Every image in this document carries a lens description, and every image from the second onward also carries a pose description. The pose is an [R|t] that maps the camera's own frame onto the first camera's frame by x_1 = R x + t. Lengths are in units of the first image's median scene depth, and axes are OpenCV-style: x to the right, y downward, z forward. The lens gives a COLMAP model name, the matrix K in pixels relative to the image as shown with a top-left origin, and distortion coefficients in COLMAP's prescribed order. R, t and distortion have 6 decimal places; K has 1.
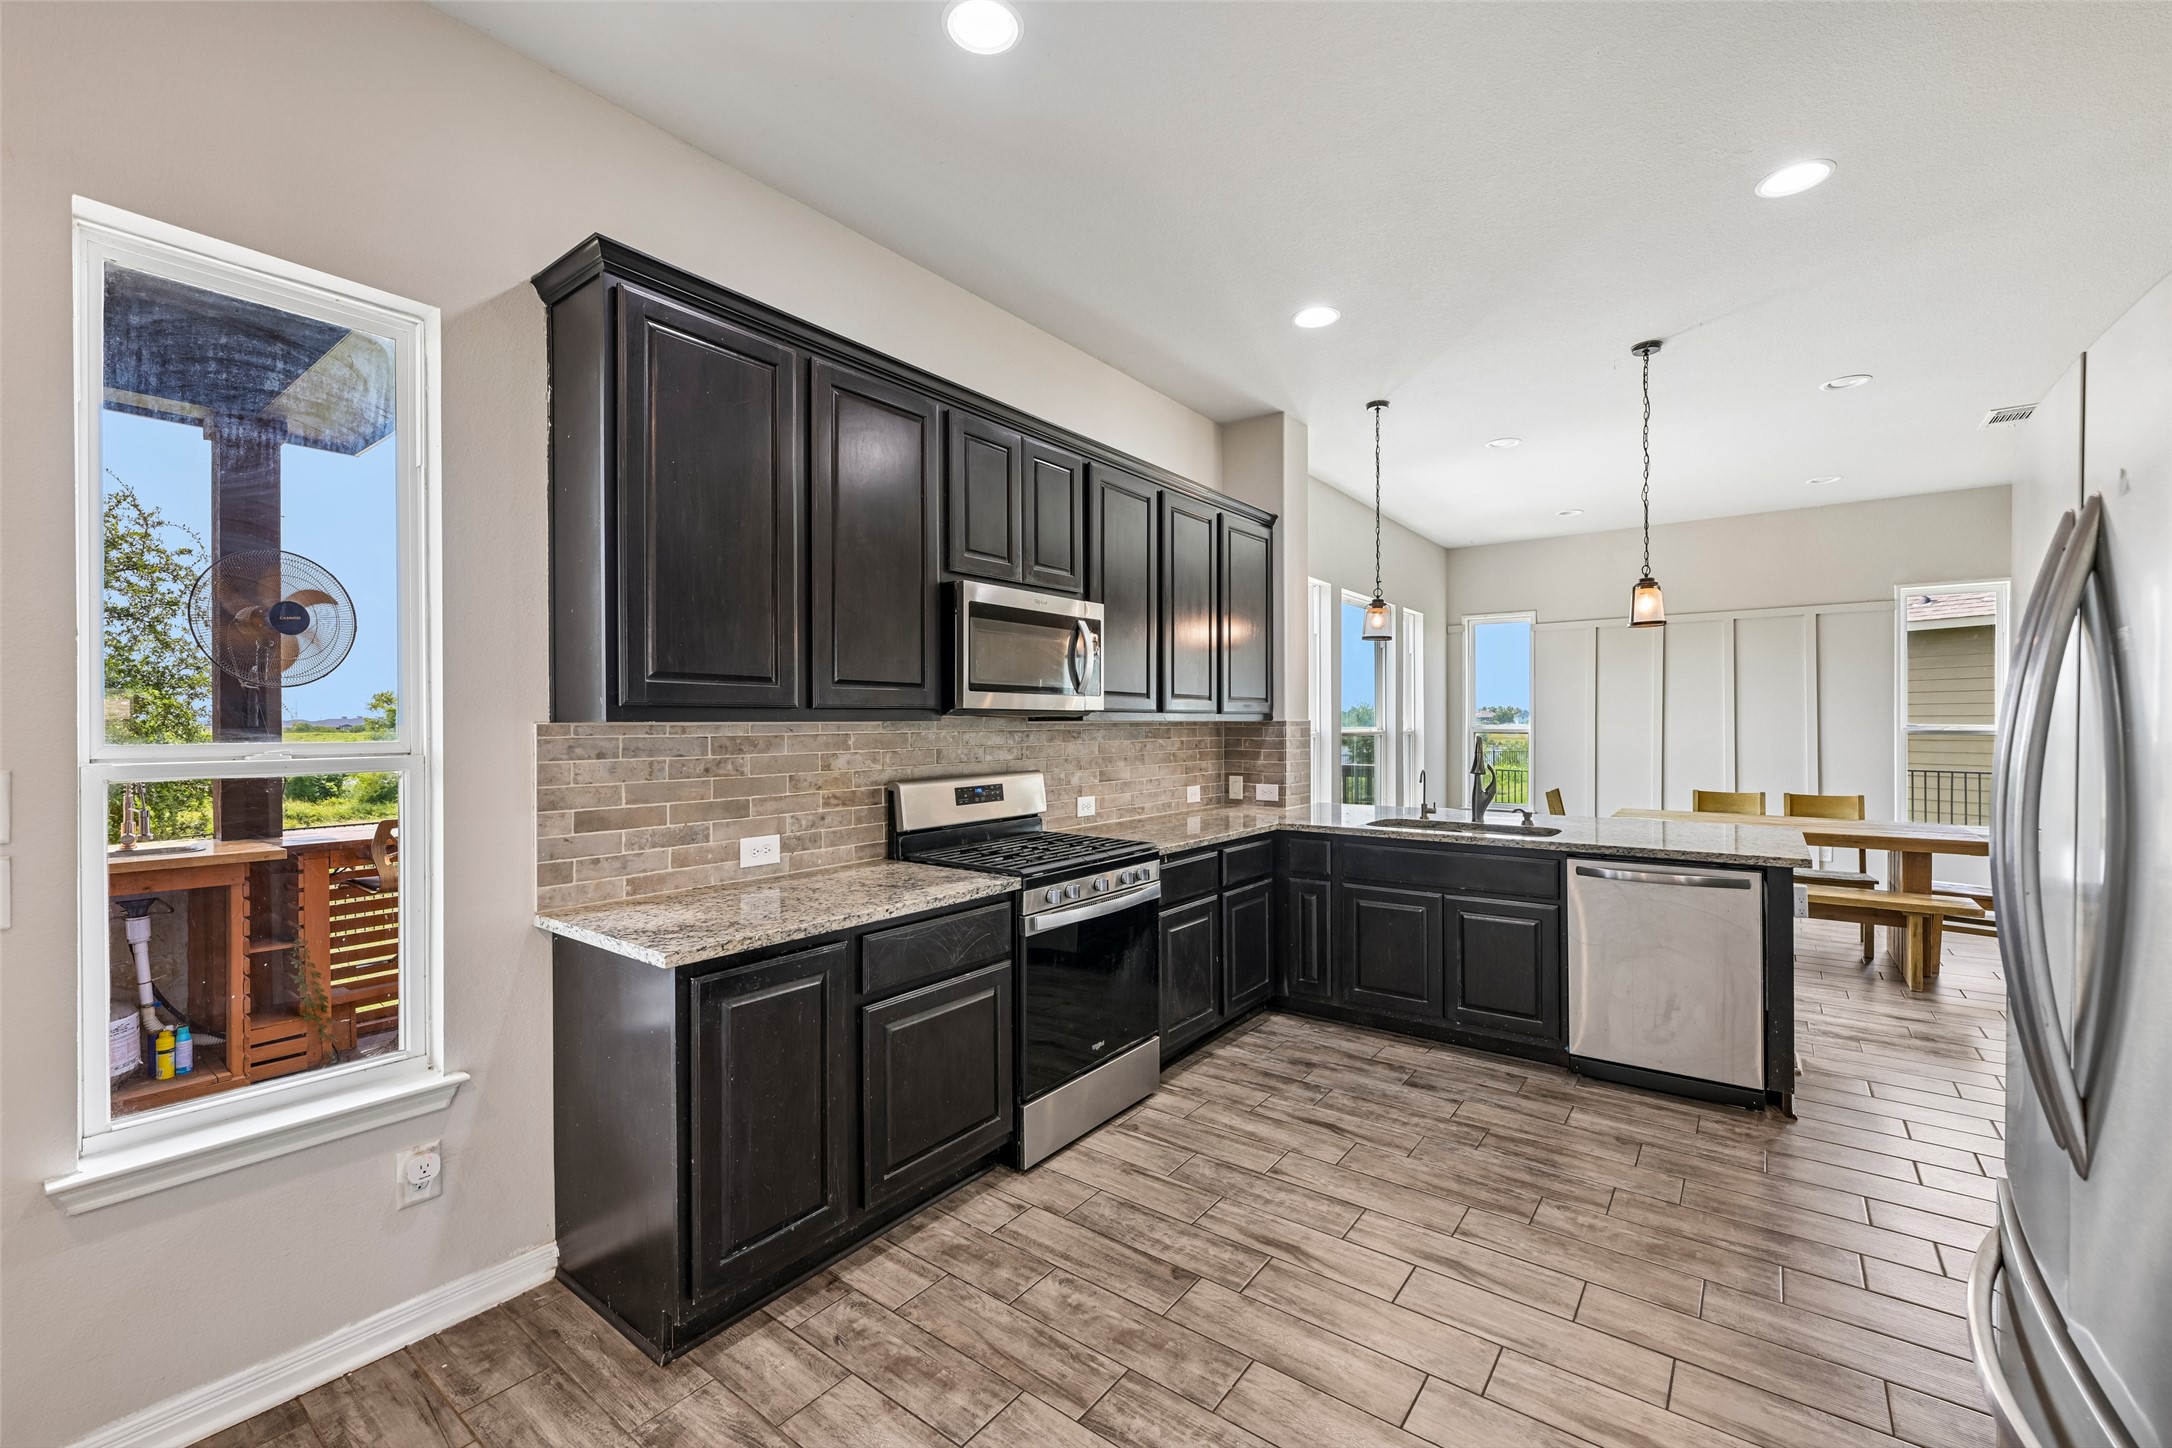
lens RADIAL K [[896.6, 0, 1087.1], [0, 896.6, 726.0], [0, 0, 1]] dist [-0.001363, -0.000111]
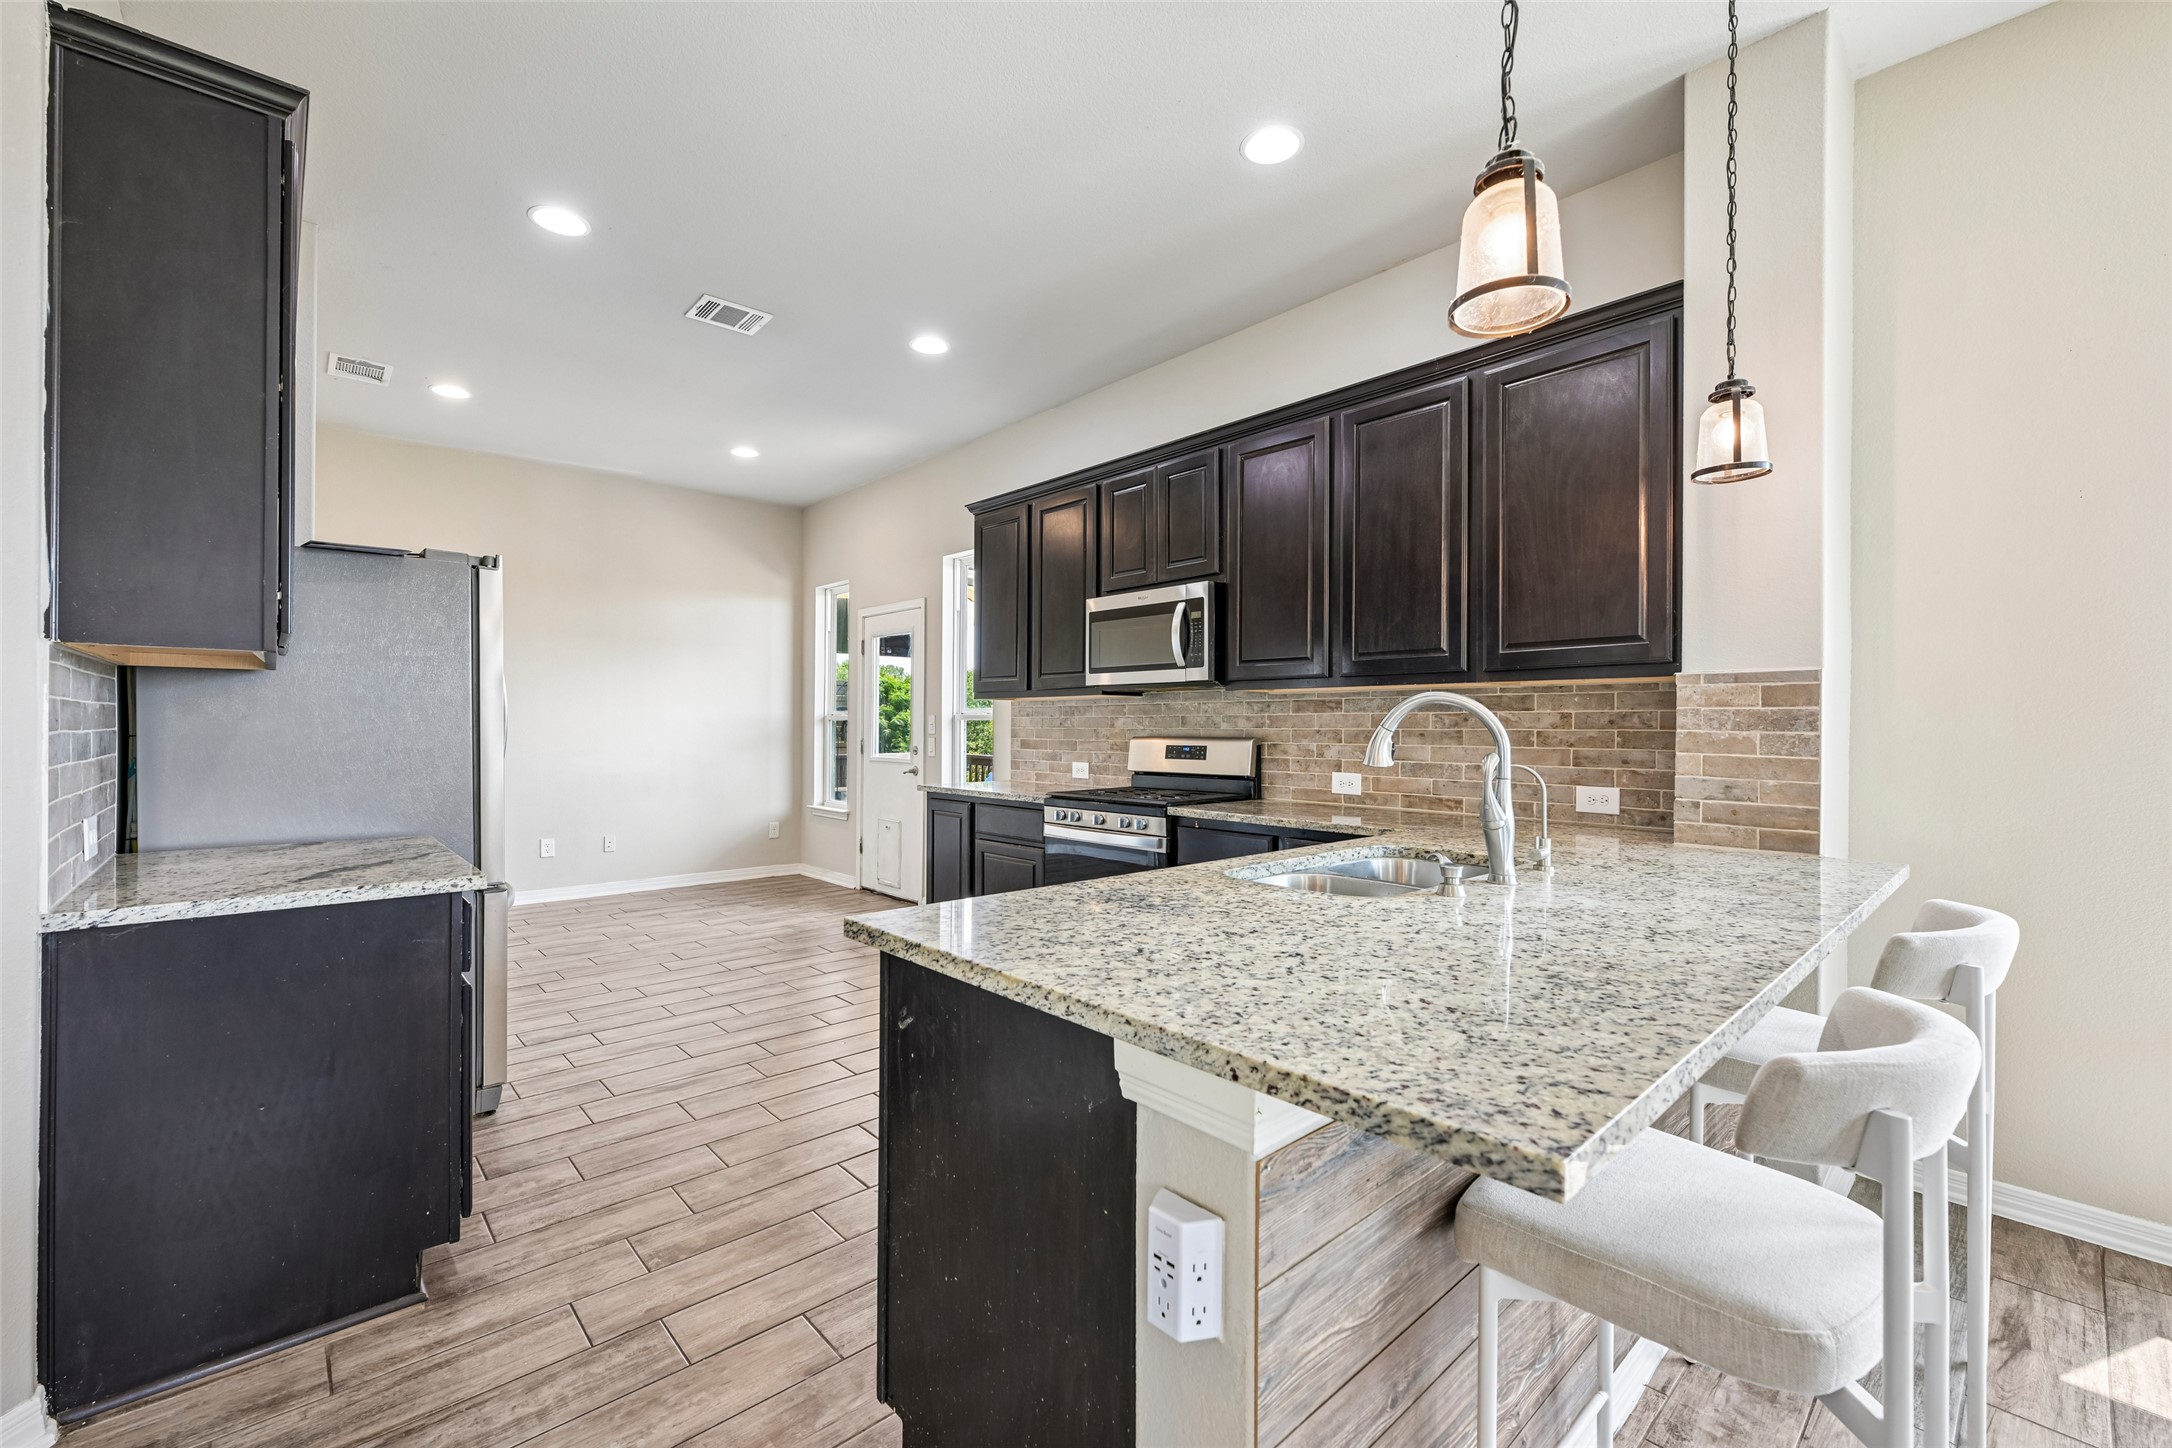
lens RADIAL K [[896.6, 0, 1080.4], [0, 896.6, 713.5], [0, 0, 1]] dist [-0.001363, -0.000111]
pose [[-0.190545, -0.021919, -0.981434, 1.703202], [-0.016971, 0.999675, -0.019032, 0.072252], [0.981532, 0.013030, -0.190855, 1.628197]]
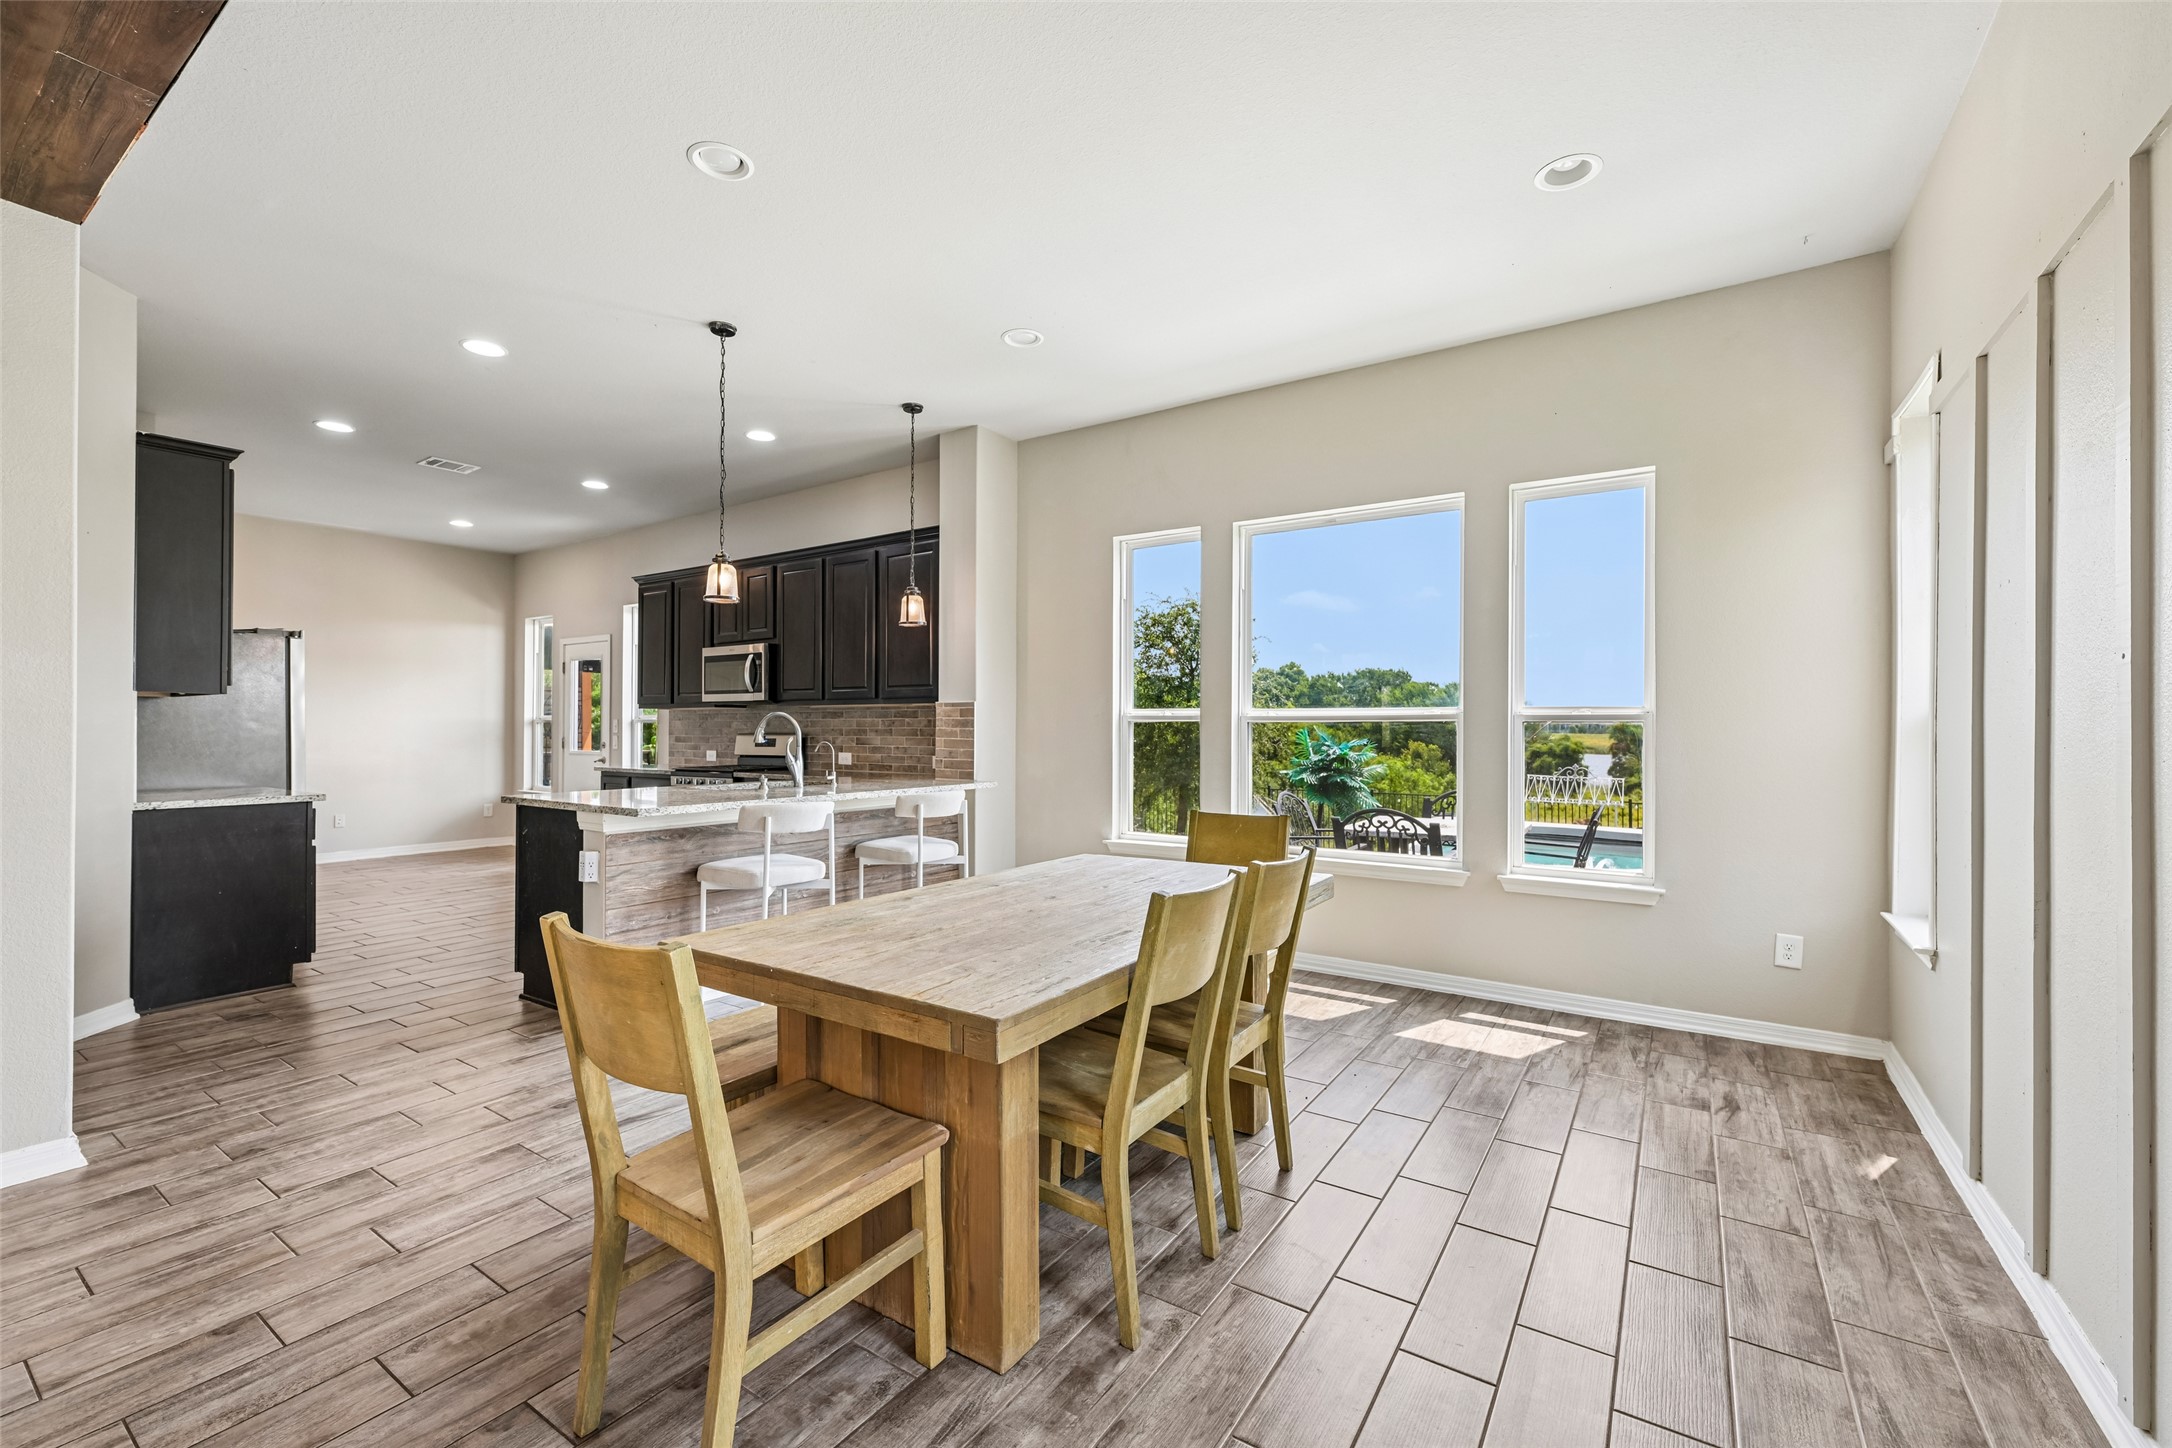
lens RADIAL K [[896.6, 0, 1082.7], [0, 896.6, 718.2], [0, 0, 1]] dist [-0.001363, -0.000111]
pose [[0.054378, -0.019705, -0.998326, 2.960744], [-0.013545, 0.999699, -0.020470, 0.078506], [0.998429, 0.014636, 0.054094, 2.407942]]
